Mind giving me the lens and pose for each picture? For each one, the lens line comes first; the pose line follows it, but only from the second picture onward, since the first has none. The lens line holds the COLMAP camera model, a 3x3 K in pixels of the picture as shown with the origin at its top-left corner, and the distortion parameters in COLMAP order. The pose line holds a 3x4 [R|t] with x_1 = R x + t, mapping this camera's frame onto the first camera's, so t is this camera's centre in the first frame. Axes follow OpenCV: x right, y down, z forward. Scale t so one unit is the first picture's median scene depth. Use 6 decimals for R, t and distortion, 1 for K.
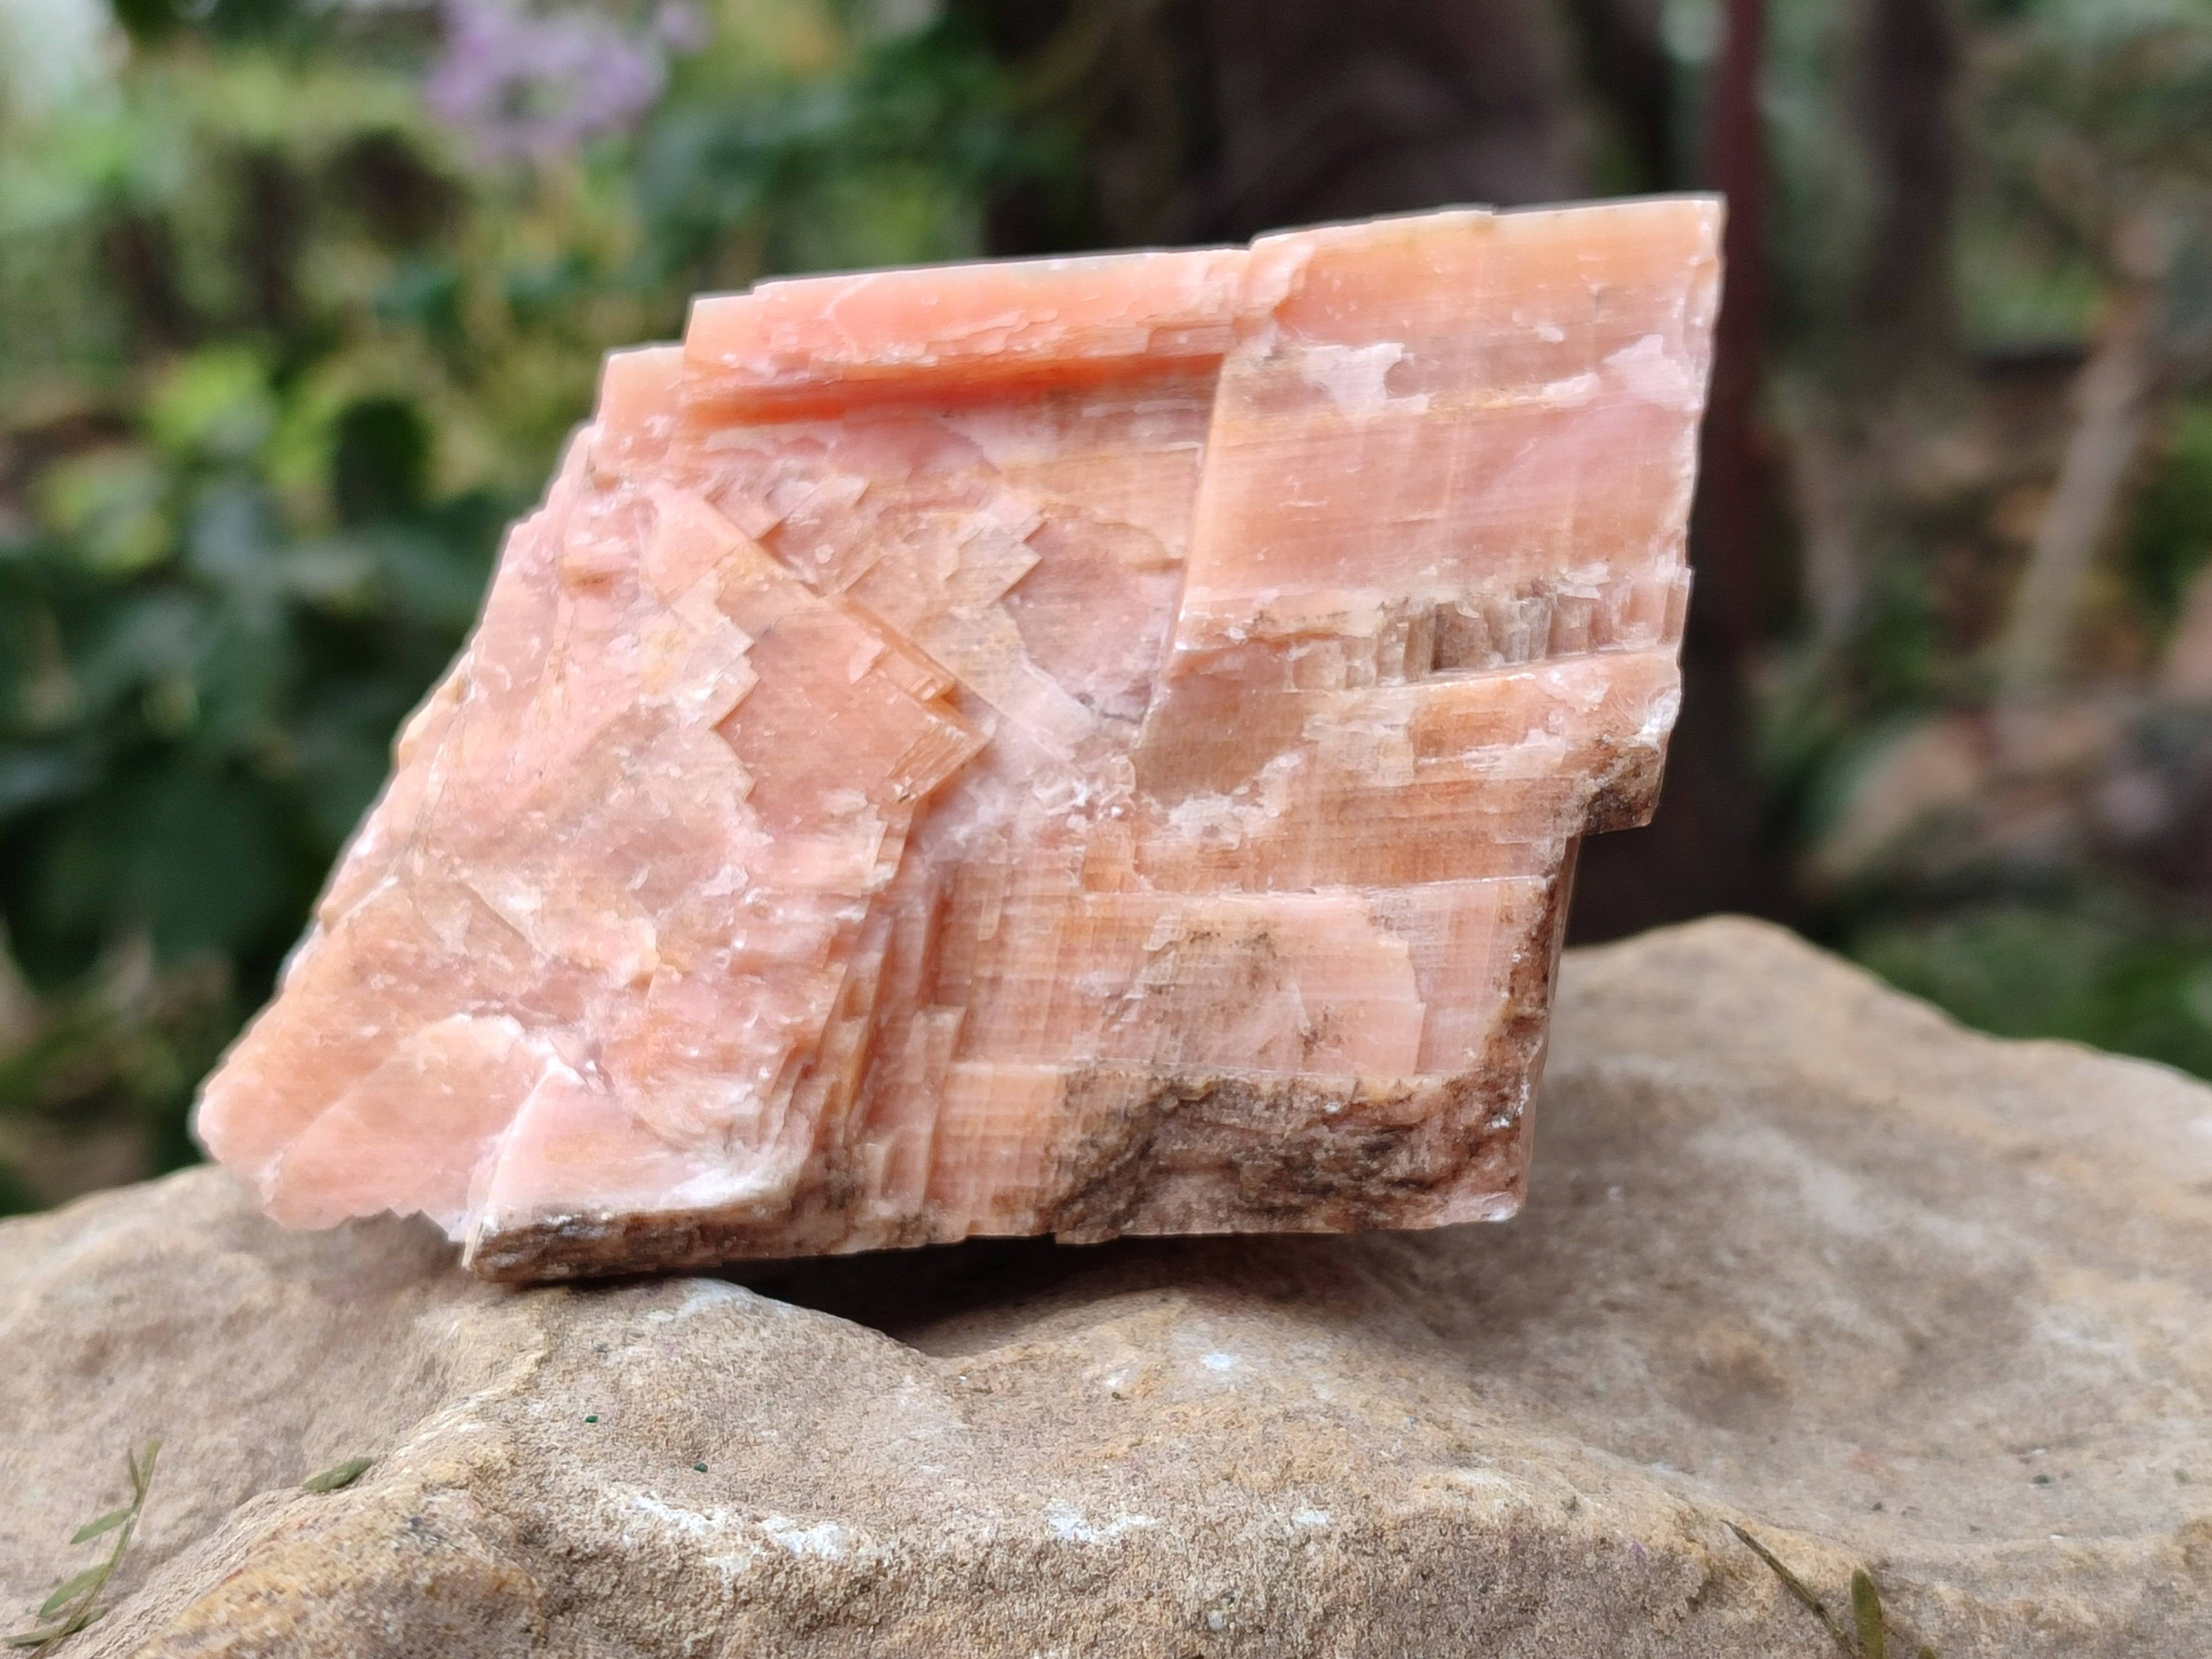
lens RADIAL K [[3472.1, 0, 1110.5], [0, 3472.1, 824.7], [0, 0, 1]] dist [-0.070061, 0.000000]
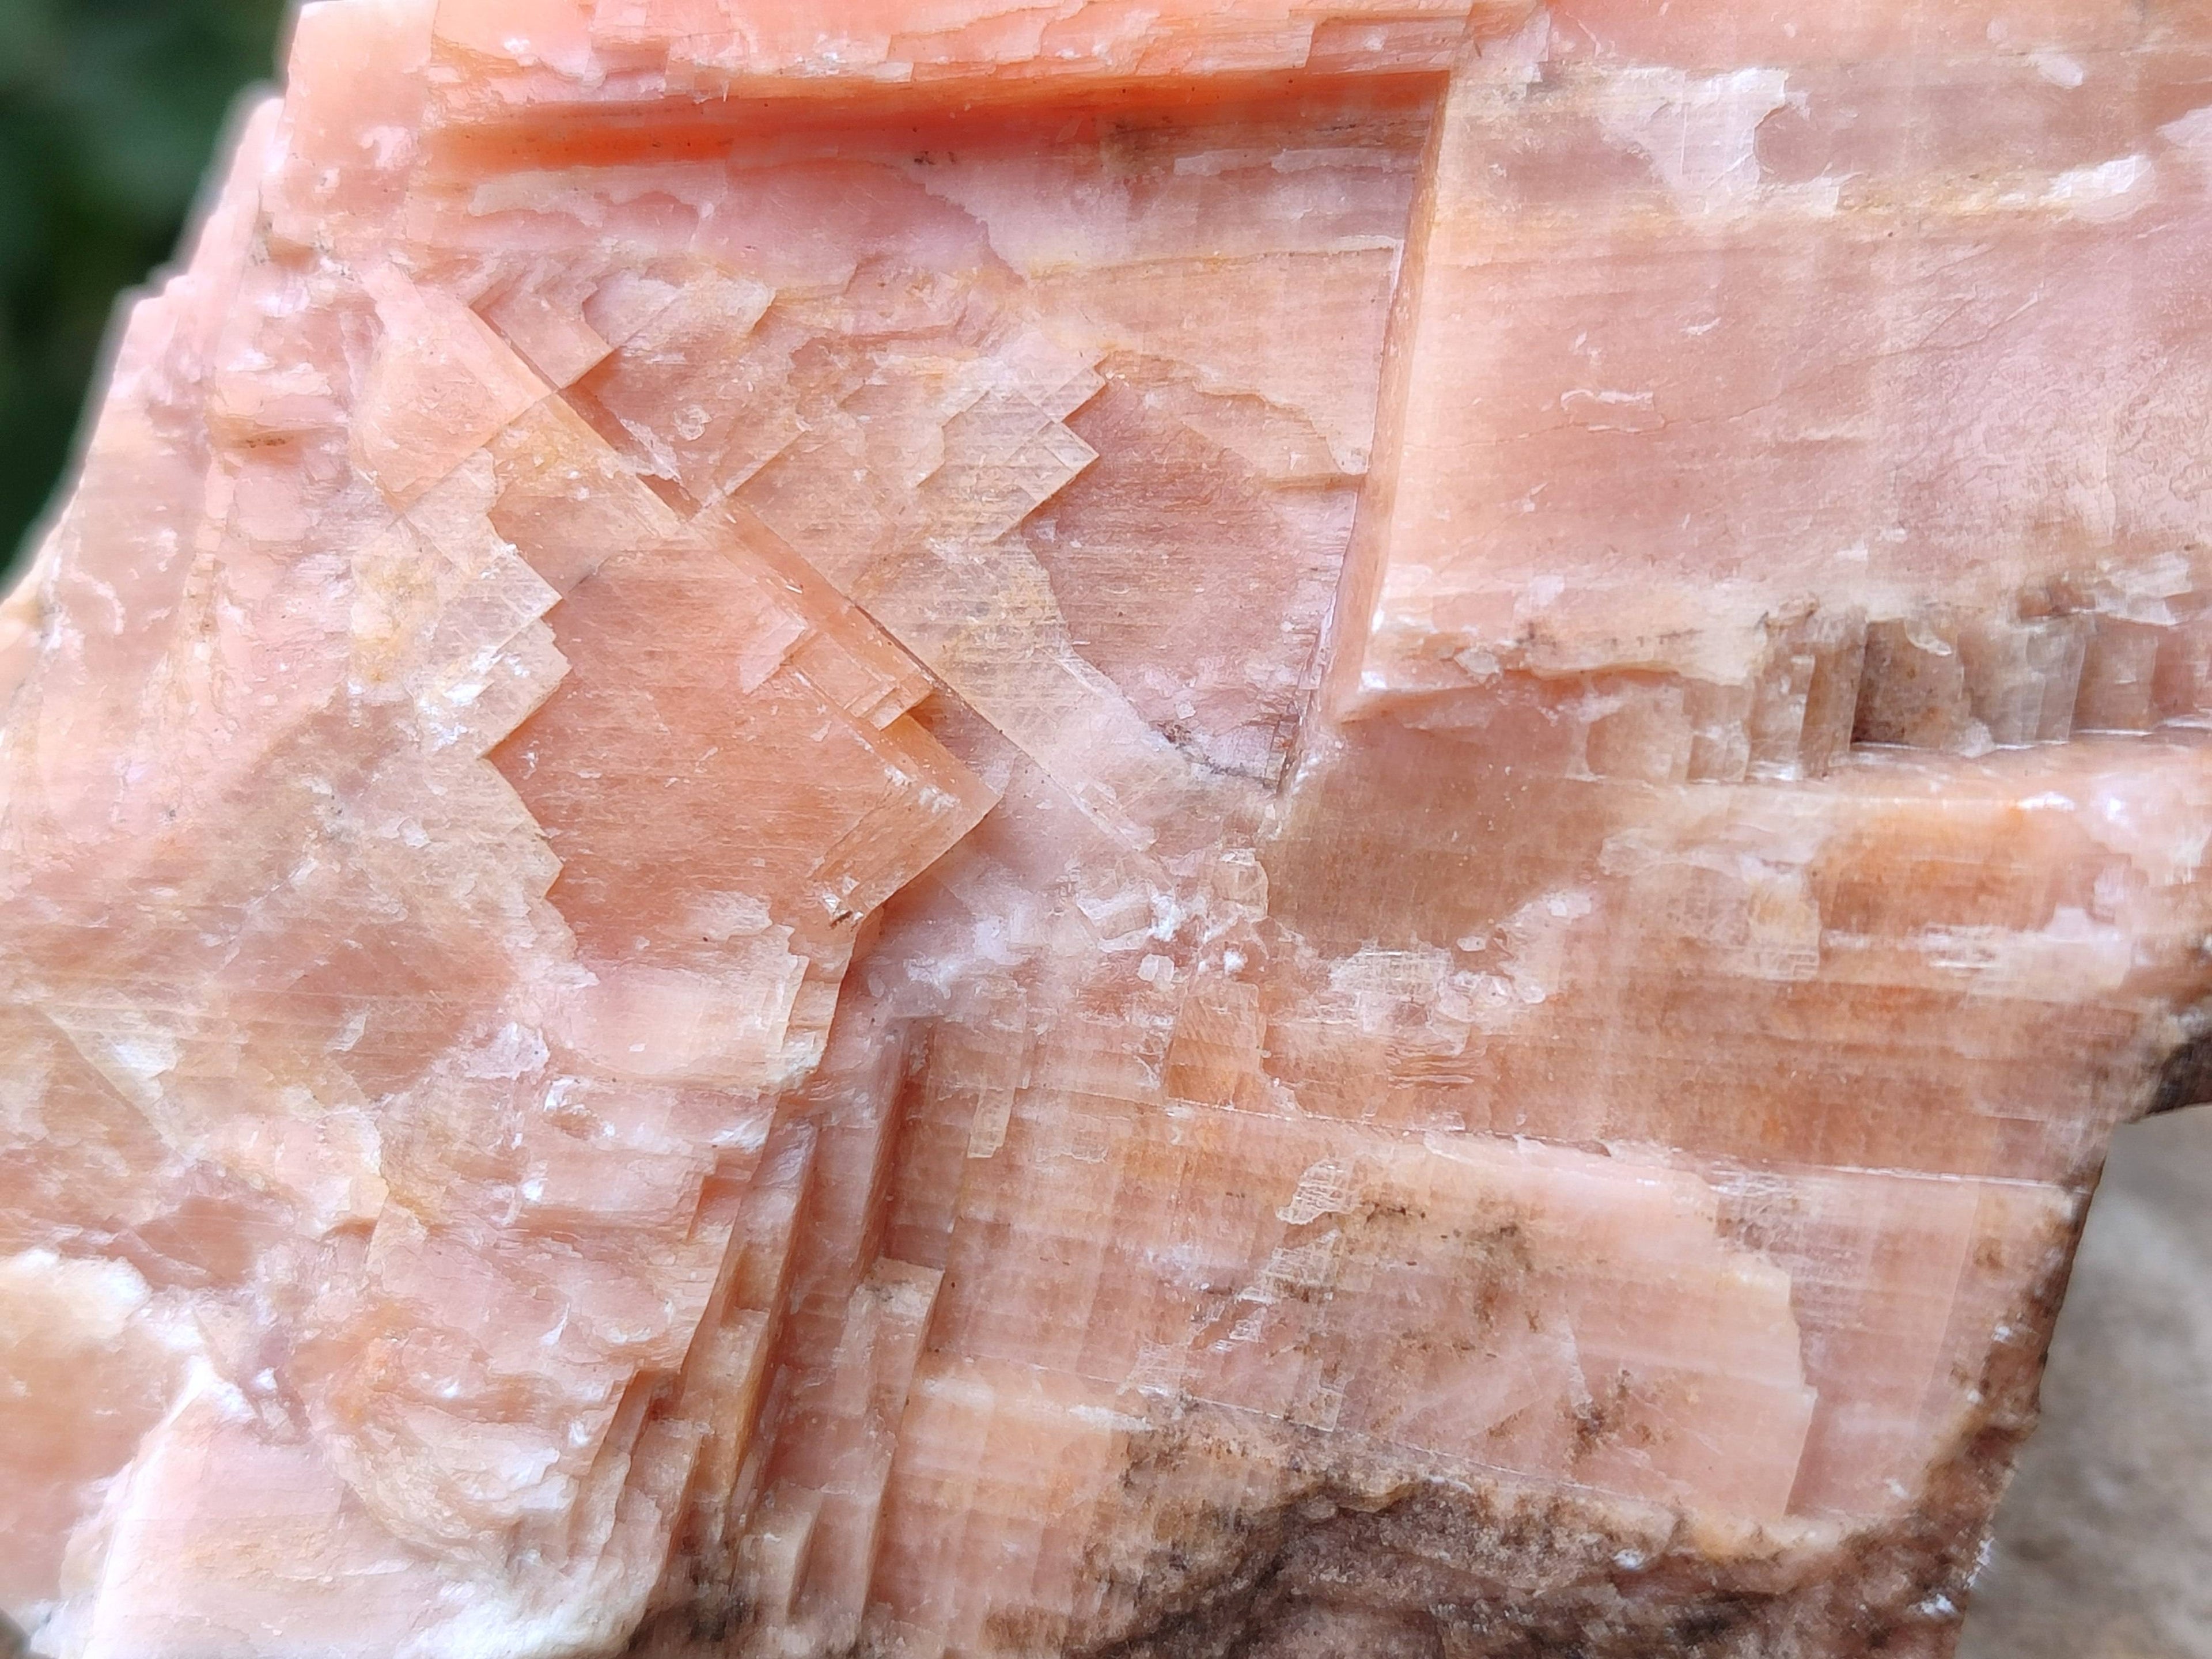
lens RADIAL K [[3472.1, 0, 1099.9], [0, 3472.1, 837.5], [0, 0, 1]] dist [-0.070061, 0.000000]
pose [[0.998545, 0.021352, 0.049525, -0.045955], [-0.031004, 0.978648, 0.203193, -0.130637], [-0.044129, -0.204432, 0.977885, 0.471250]]
